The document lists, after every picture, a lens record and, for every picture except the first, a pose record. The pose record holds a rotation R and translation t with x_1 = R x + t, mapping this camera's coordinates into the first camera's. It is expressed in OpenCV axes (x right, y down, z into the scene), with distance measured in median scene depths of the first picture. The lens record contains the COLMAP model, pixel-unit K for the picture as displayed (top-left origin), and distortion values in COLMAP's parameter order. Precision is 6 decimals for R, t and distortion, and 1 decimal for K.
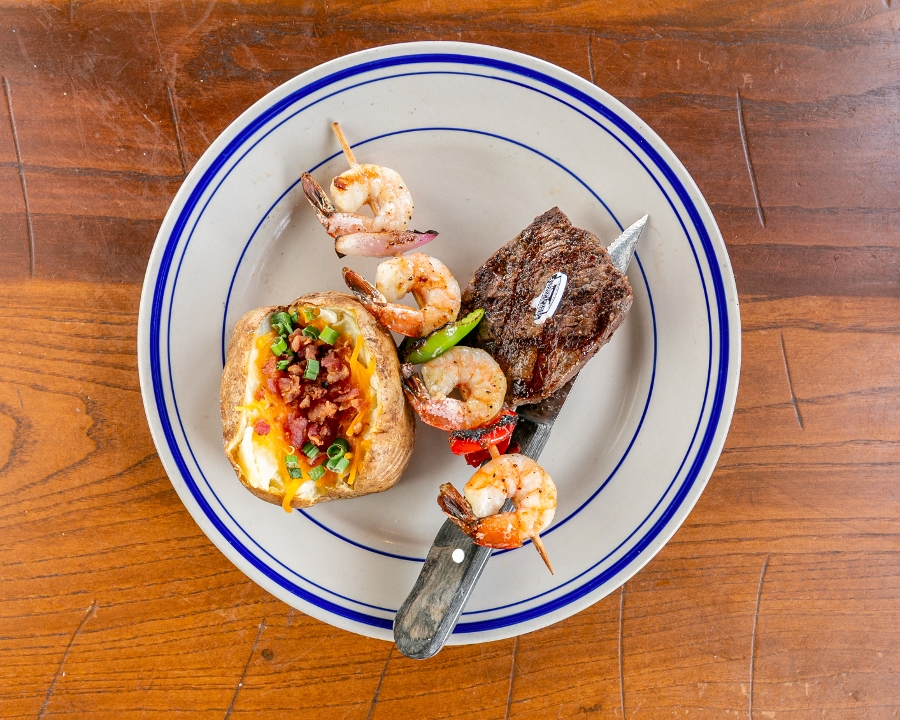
lens RADIAL K [[738.3, 0, 450.0], [0, 738.3, 360.4], [0, 0, 1]] dist [0.000645, 0.001096]
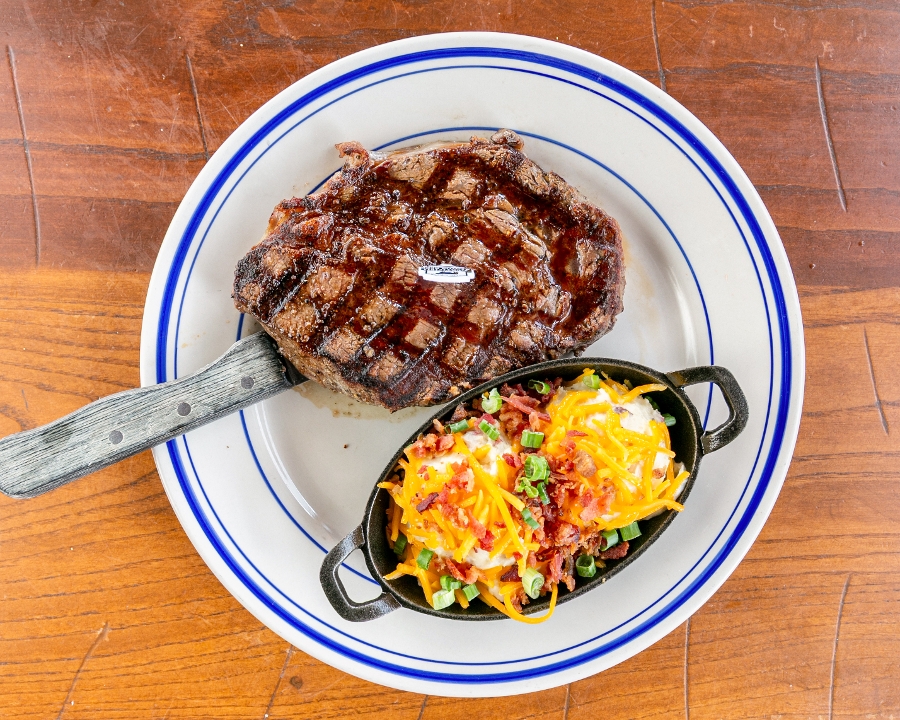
lens RADIAL K [[738.3, 0, 450.8], [0, 738.3, 358.8], [0, 0, 1]] dist [0.000645, 0.001096]
pose [[0.998189, 0.001748, -0.060138, -0.004292], [-0.001673, 0.999998, 0.001305, -0.000241], [0.060140, -0.001202, 0.998189, 0.109941]]
